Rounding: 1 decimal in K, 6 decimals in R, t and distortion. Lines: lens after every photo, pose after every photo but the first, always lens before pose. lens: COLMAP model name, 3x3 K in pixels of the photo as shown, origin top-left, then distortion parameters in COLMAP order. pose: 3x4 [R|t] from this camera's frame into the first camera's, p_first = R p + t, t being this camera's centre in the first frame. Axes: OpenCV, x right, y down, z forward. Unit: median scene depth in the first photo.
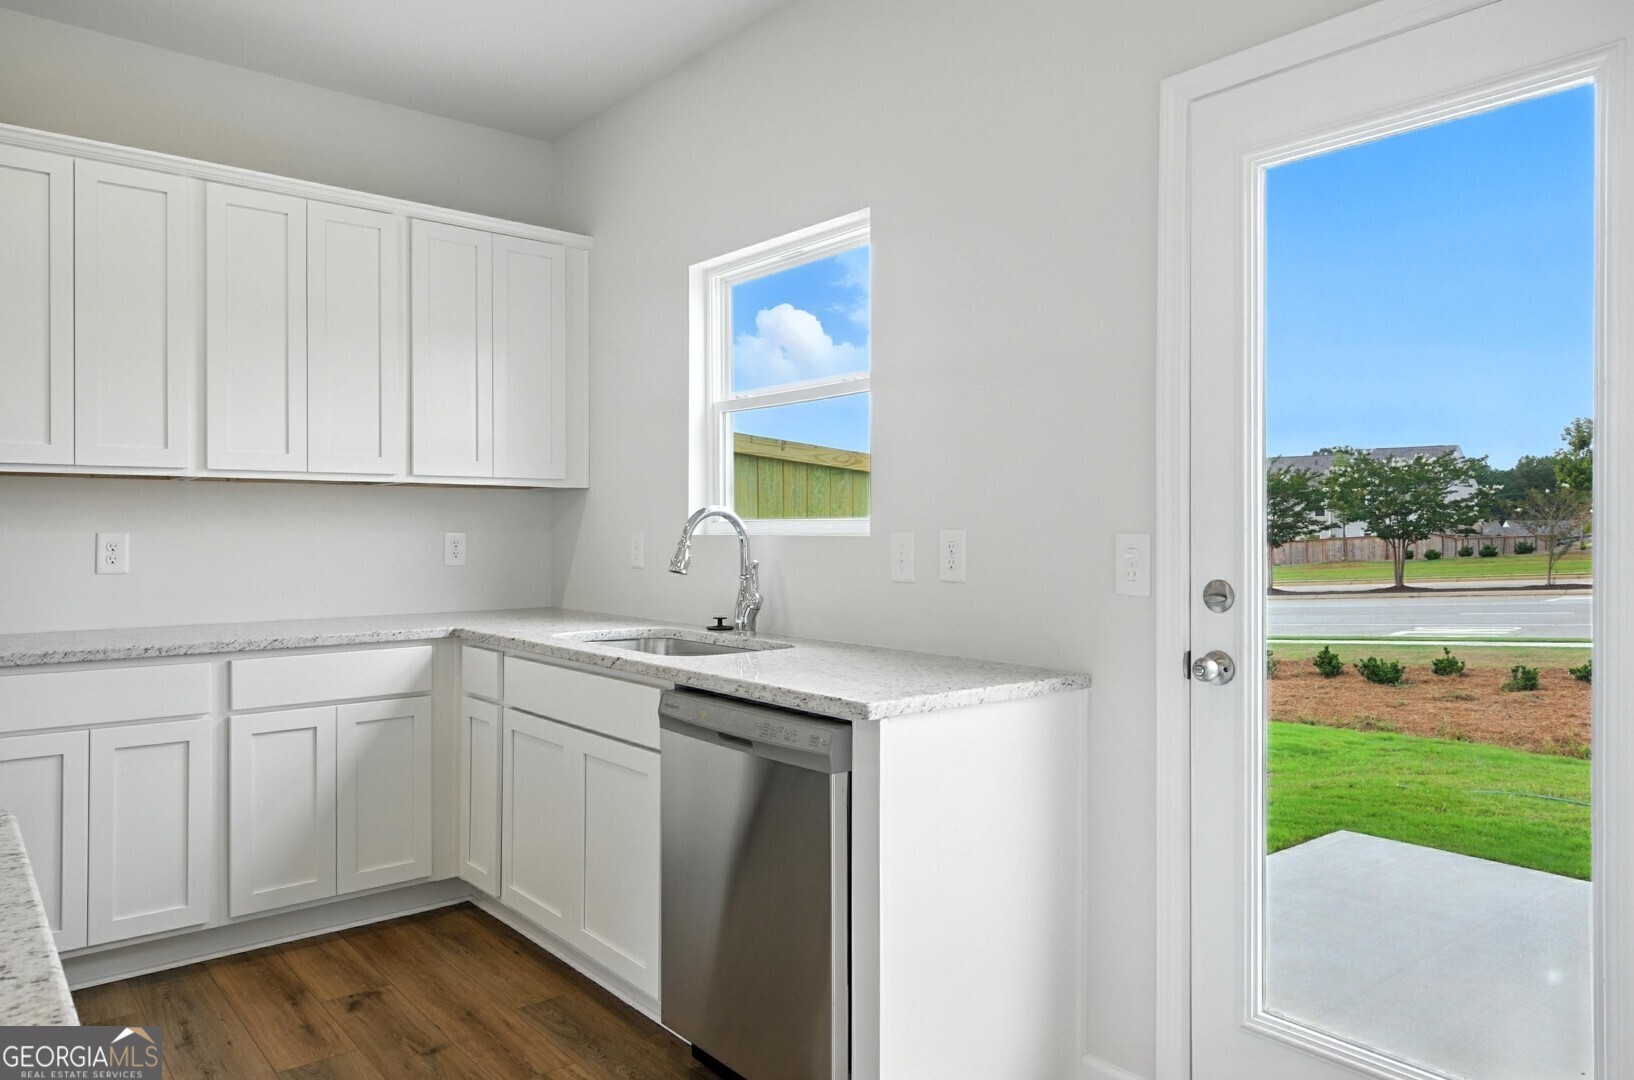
lens RADIAL K [[1074.9, 0, 818.4], [0, 1074.9, 525.9], [0, 0, 1]] dist [0.007748, -0.001298]
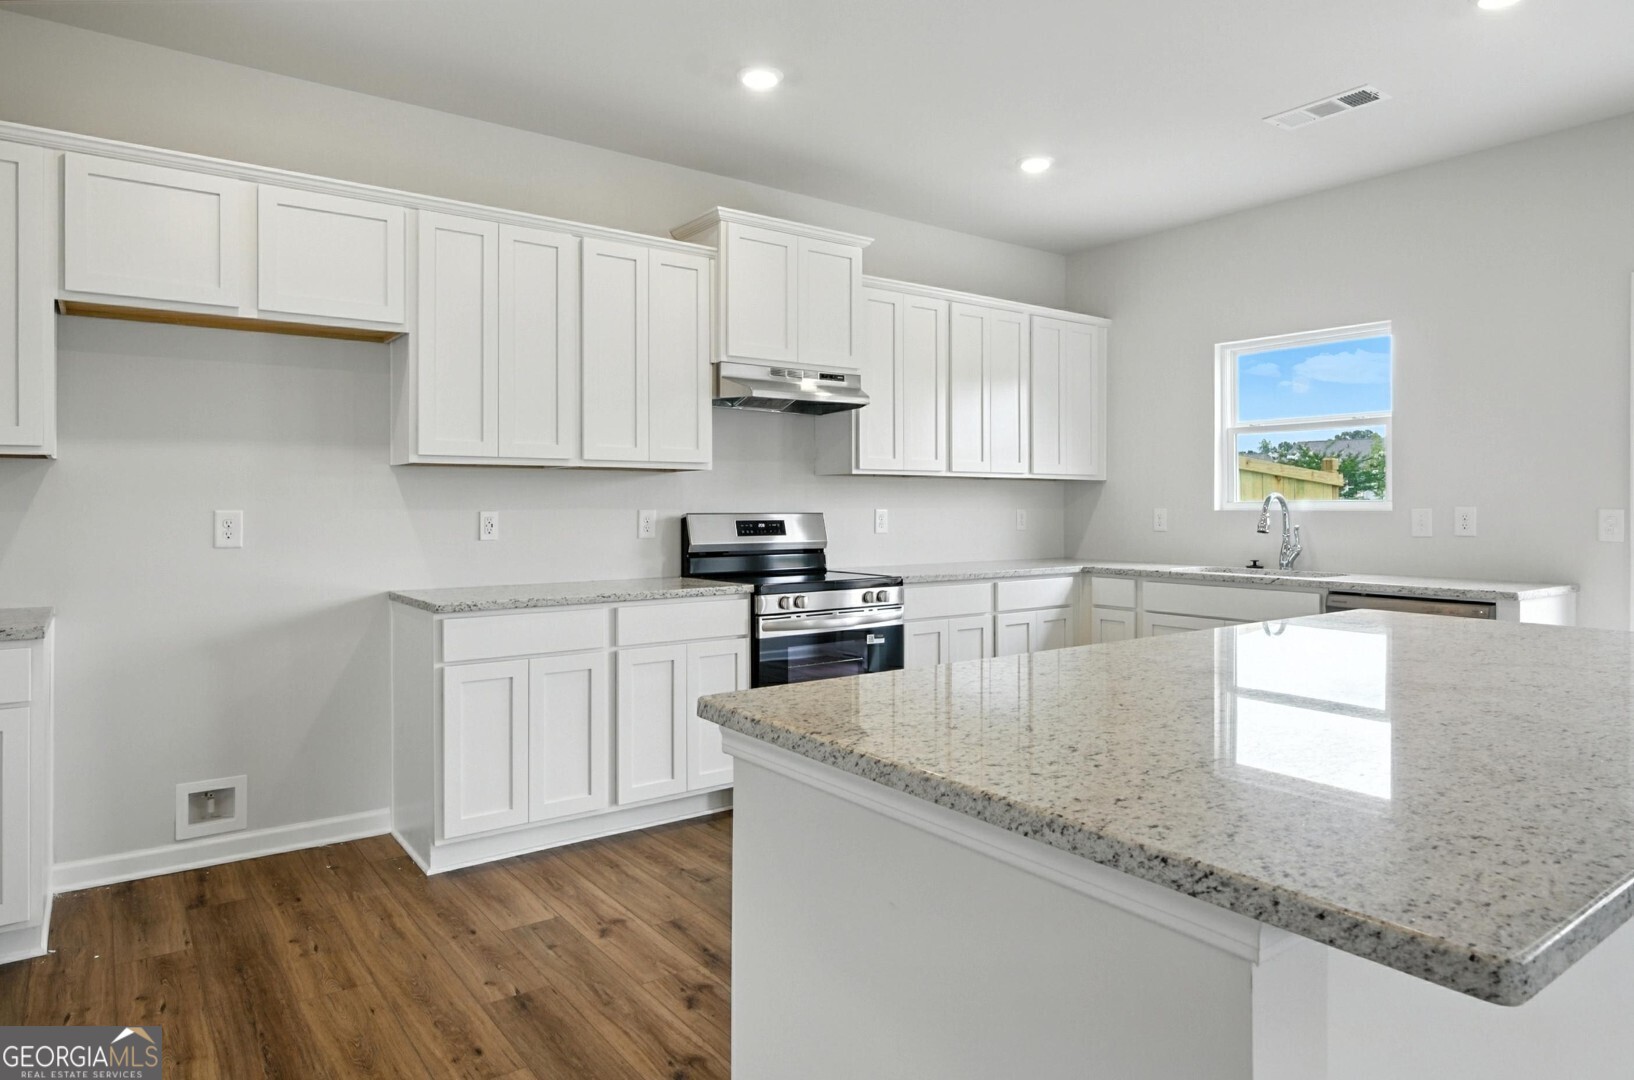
lens RADIAL K [[993.8, 0, 831.7], [0, 993.8, 498.4], [0, 0, 1]] dist [0.018719, 0.001799]
pose [[0.999209, 0.000149, -0.039775, -0.708529], [-0.000401, 0.999980, -0.006338, 0.000043], [0.039773, 0.006349, 0.999189, -0.578936]]
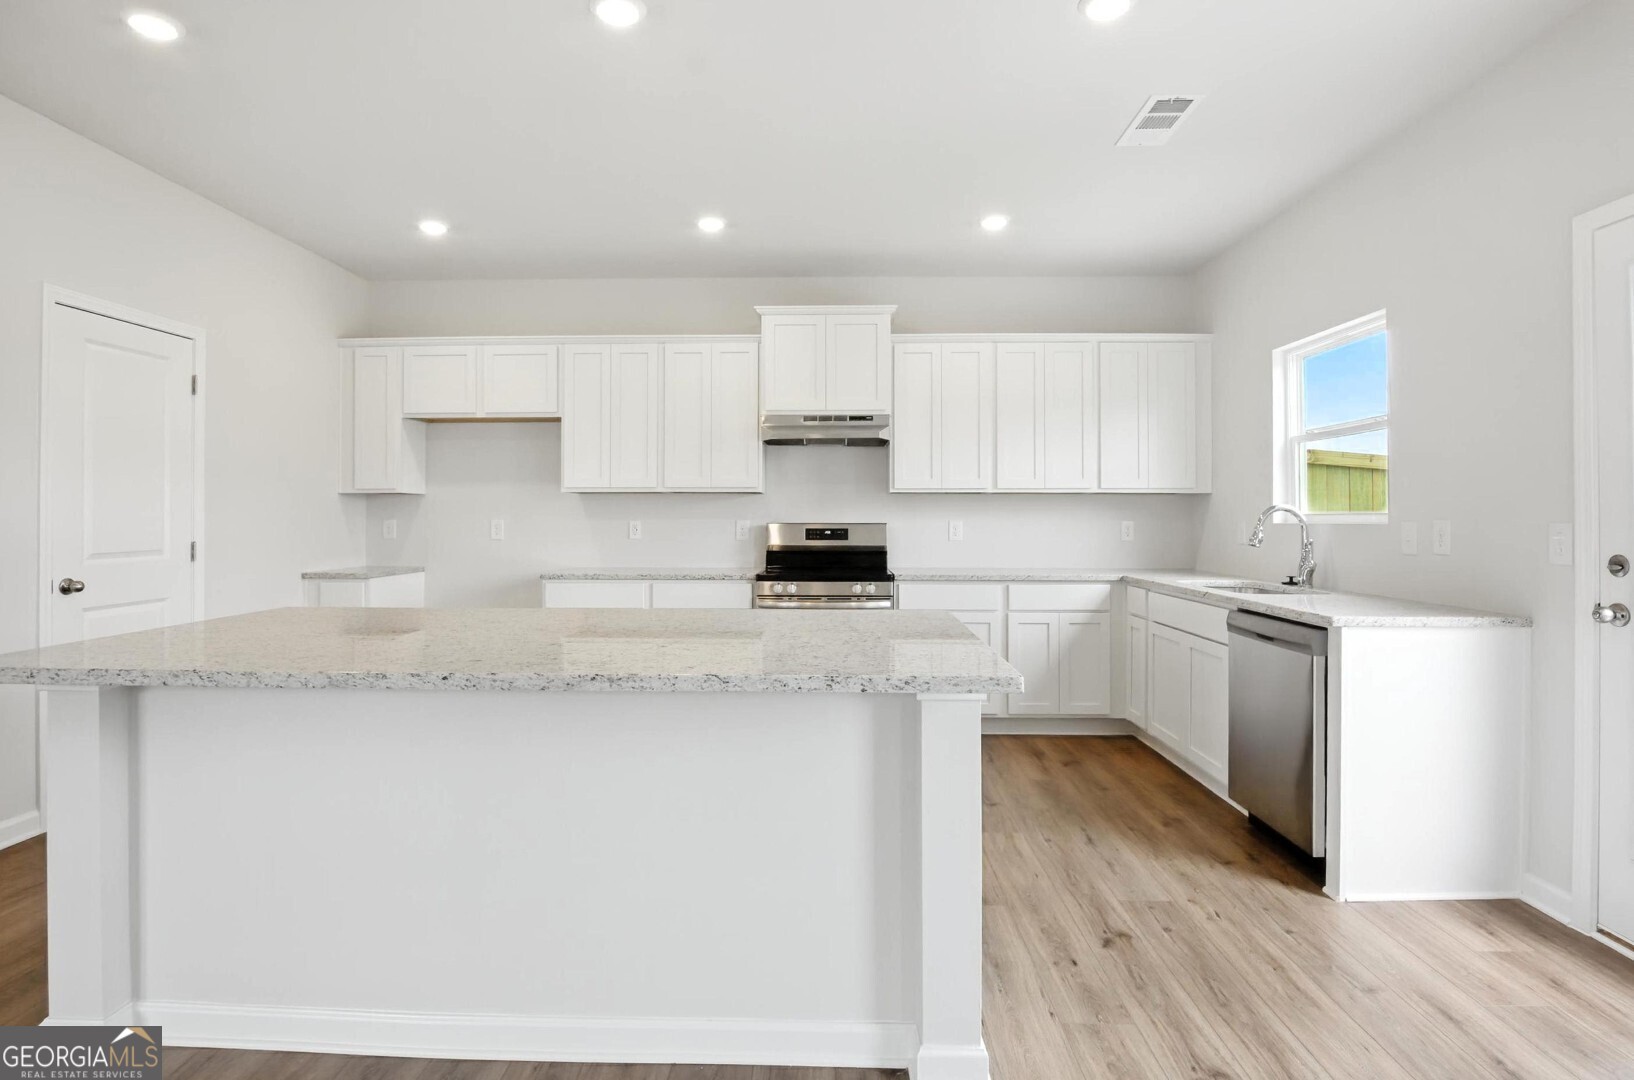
lens RADIAL K [[832.3, 0, 821.9], [0, 832.3, 501.4], [0, 0, 1]] dist [-0.004228, -0.002558]
pose [[0.755789, -0.011190, -0.654719, 0.190761], [-0.001202, 0.999829, -0.018475, -0.000034], [0.654814, 0.014750, 0.755646, -0.367622]]
